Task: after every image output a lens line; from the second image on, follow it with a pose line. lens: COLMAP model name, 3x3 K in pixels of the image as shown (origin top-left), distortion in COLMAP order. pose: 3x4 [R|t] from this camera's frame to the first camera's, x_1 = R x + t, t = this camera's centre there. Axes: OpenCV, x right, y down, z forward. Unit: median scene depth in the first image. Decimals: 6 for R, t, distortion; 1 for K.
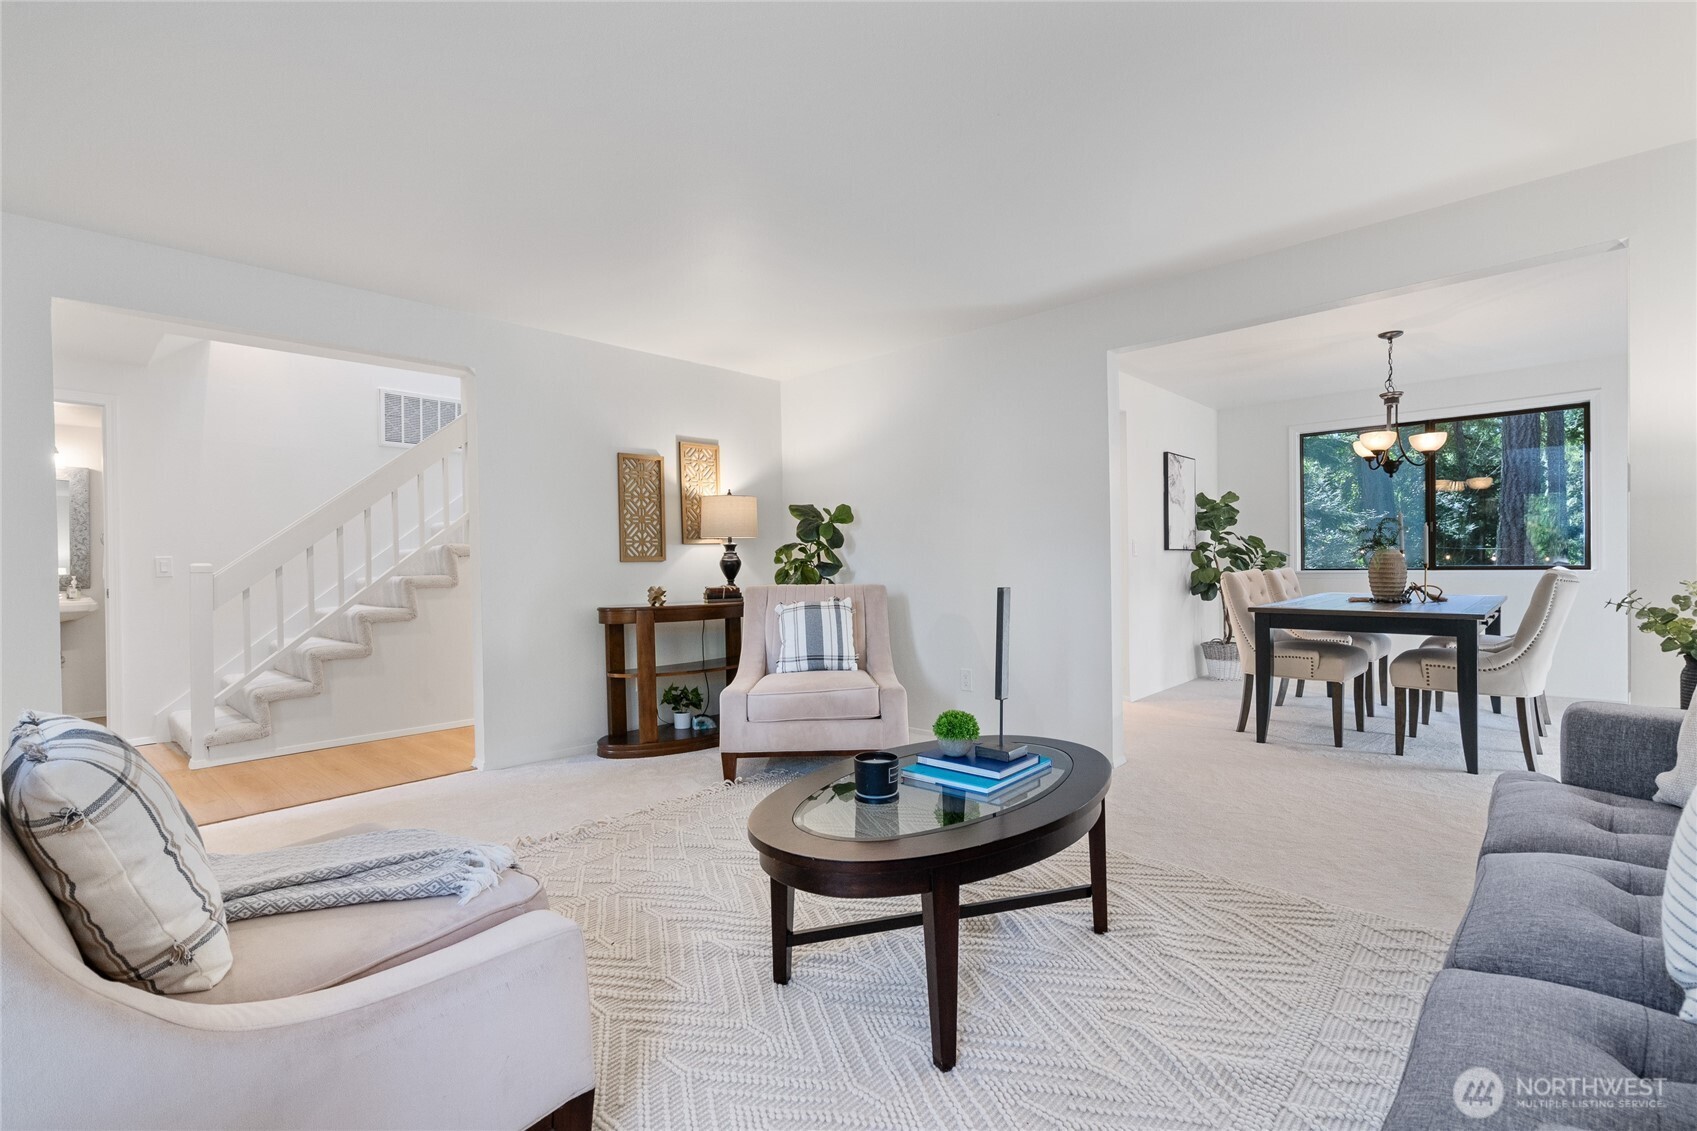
lens RADIAL K [[775.2, 0, 840.6], [0, 775.2, 568.2], [0, 0, 1]] dist [-0.001501, 0.002859]
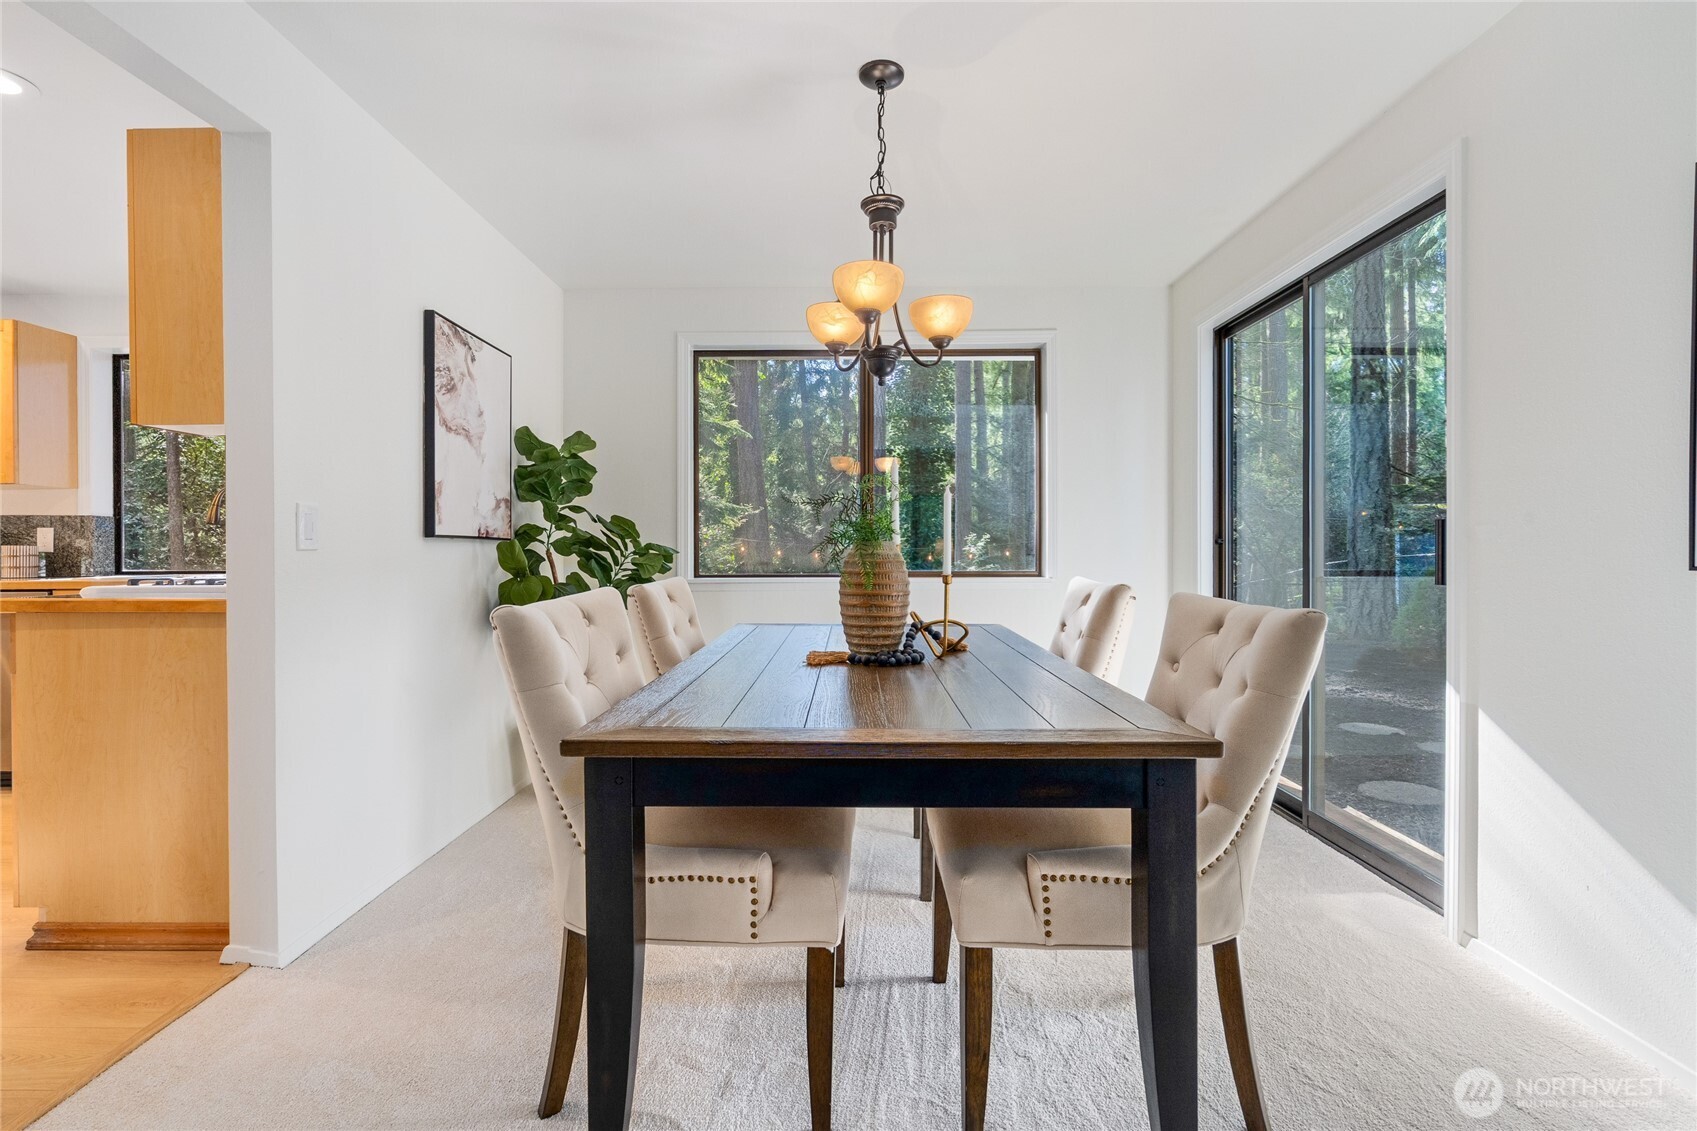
lens RADIAL K [[775.2, 0, 842.6], [0, 775.2, 555.9], [0, 0, 1]] dist [-0.001501, 0.002859]
pose [[0.734994, 0.008762, 0.678017, 0.280760], [-0.003468, 0.999952, -0.009164, -0.009127], [-0.678065, 0.004384, 0.734989, 0.497193]]
